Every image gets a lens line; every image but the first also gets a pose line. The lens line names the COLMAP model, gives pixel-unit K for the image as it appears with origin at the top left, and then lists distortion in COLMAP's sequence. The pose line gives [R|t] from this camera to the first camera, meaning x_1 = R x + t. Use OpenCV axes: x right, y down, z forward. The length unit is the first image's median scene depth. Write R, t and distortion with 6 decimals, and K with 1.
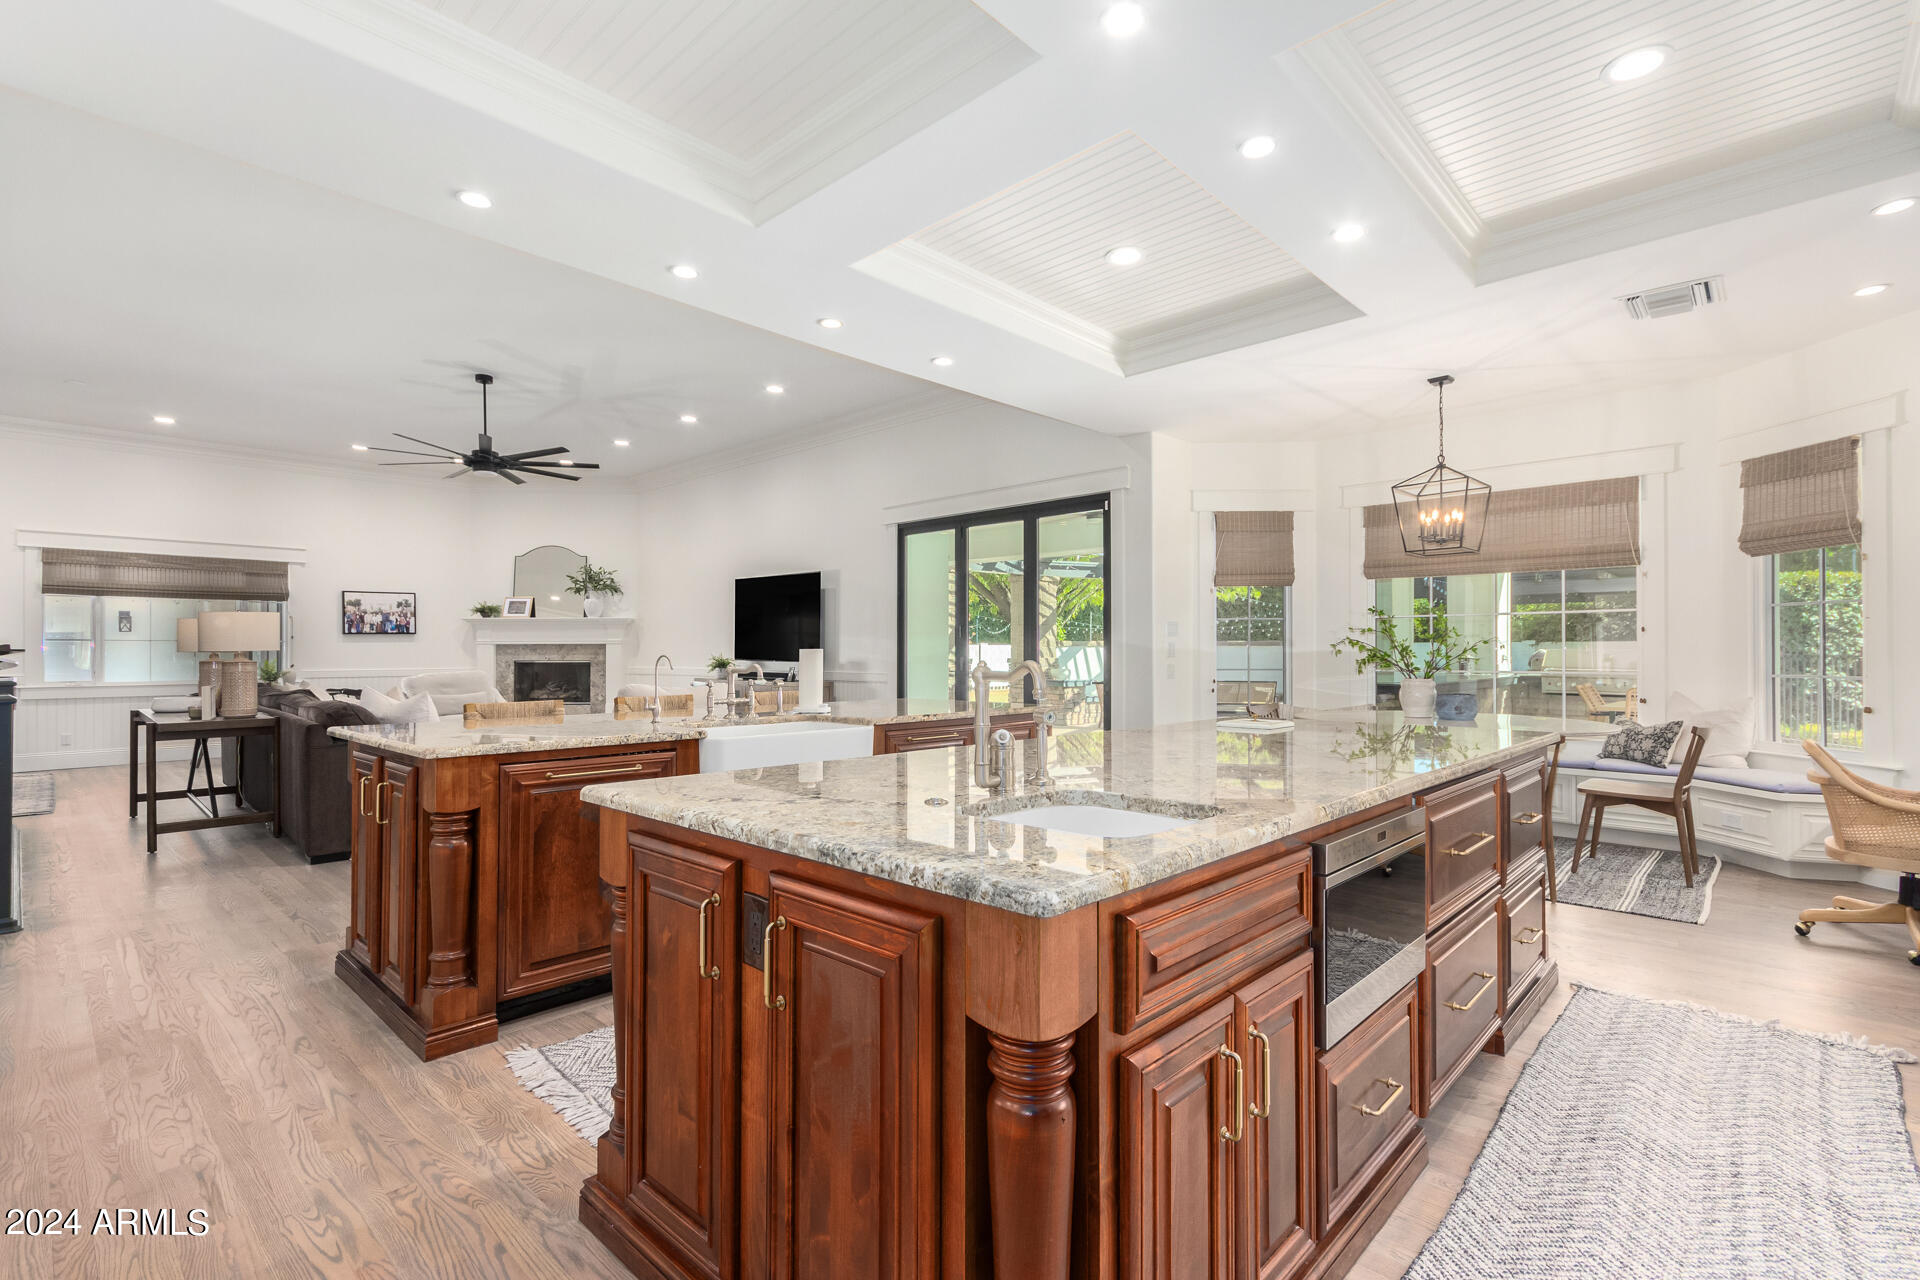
lens RADIAL K [[878.3, 0, 966.4], [0, 878.3, 634.3], [0, 0, 1]] dist [0.007690, -0.003209]
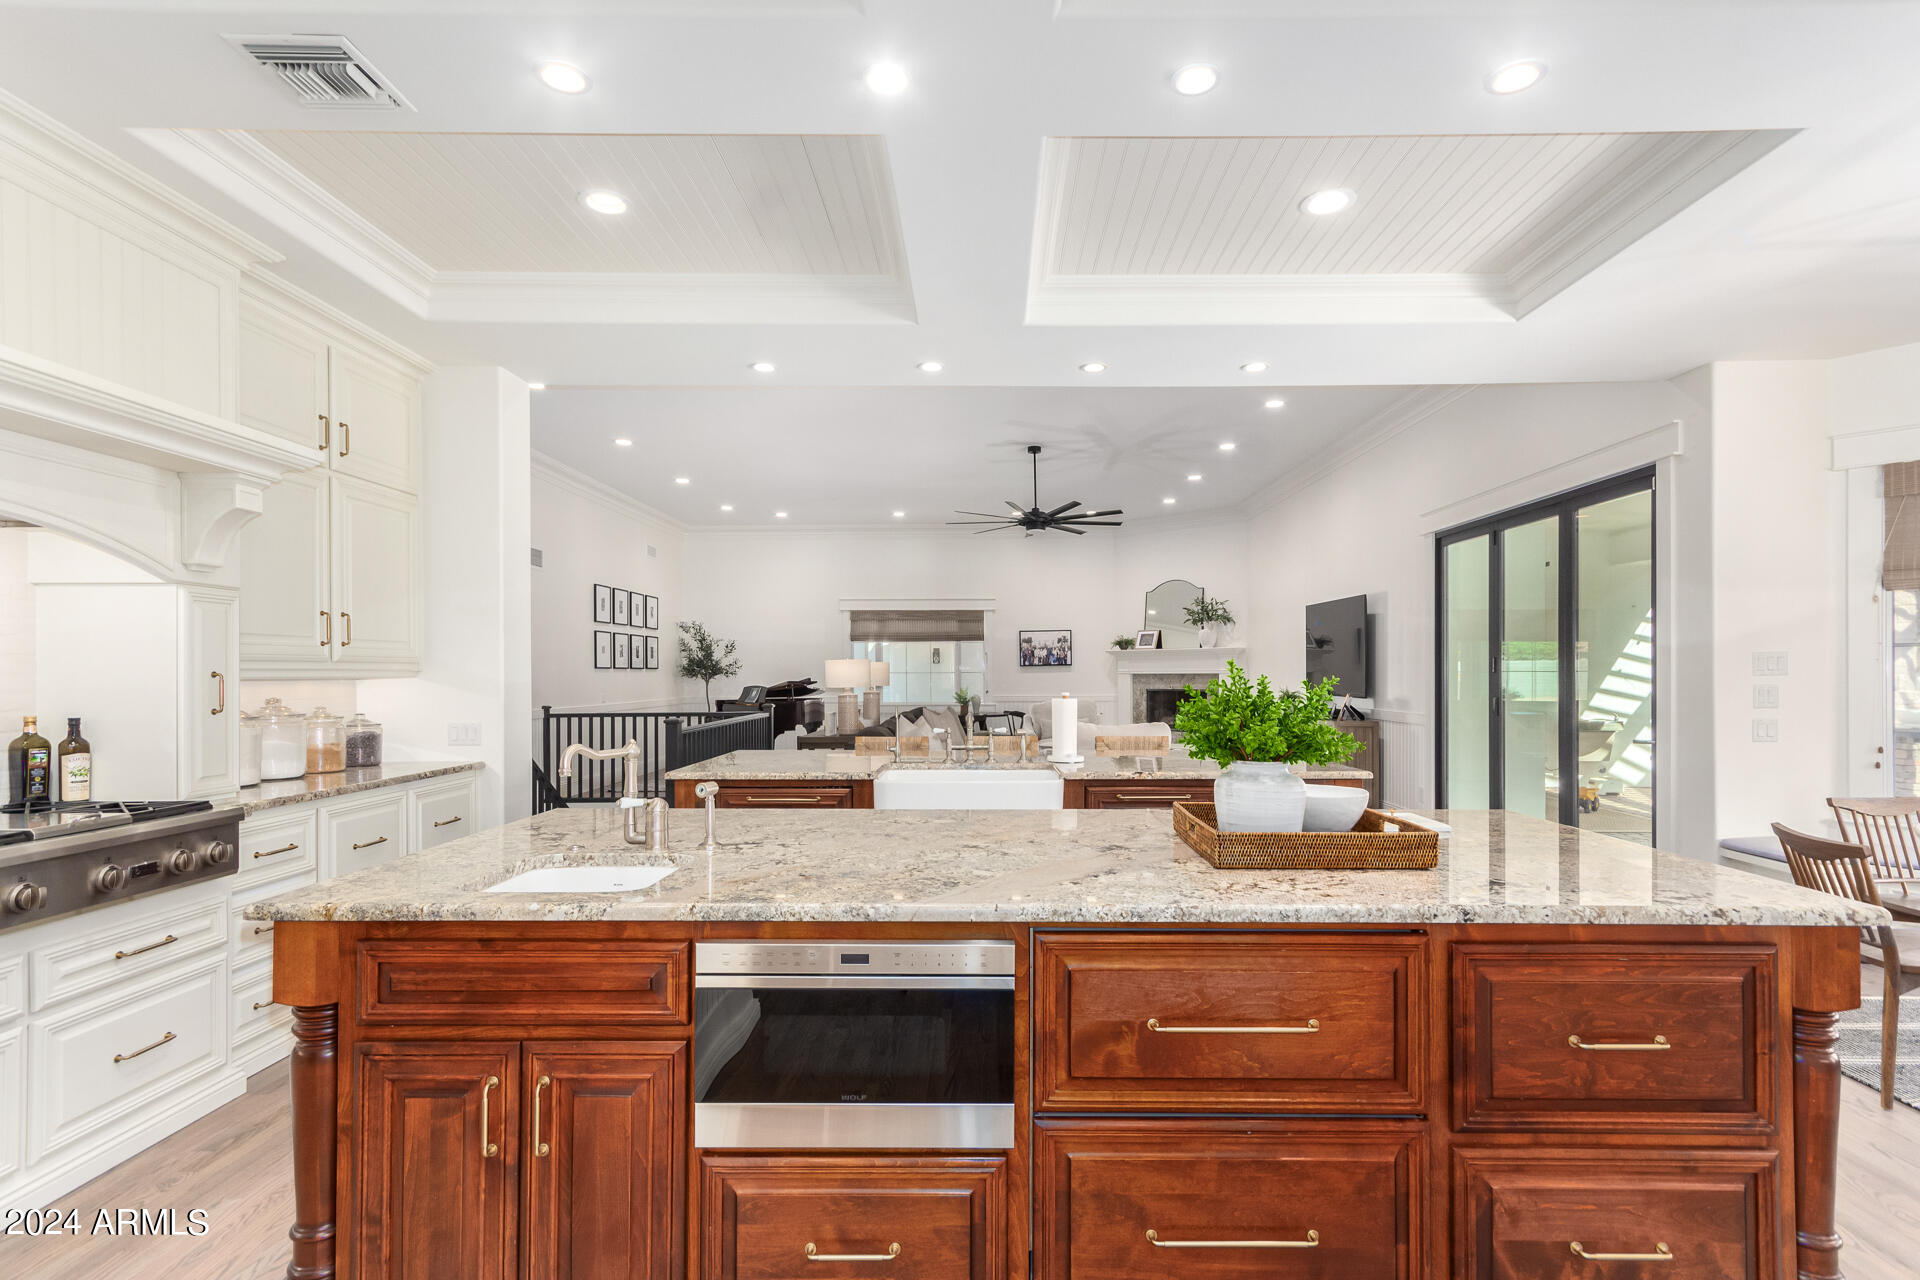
lens RADIAL K [[932.3, 0, 988.0], [0, 932.3, 669.3], [0, 0, 1]] dist [0.003215, 0.000823]
pose [[0.688951, -0.002650, -0.724803, 0.265580], [0.016002, 0.999805, 0.011555, -0.015134], [0.724632, -0.019559, 0.688859, 0.097369]]
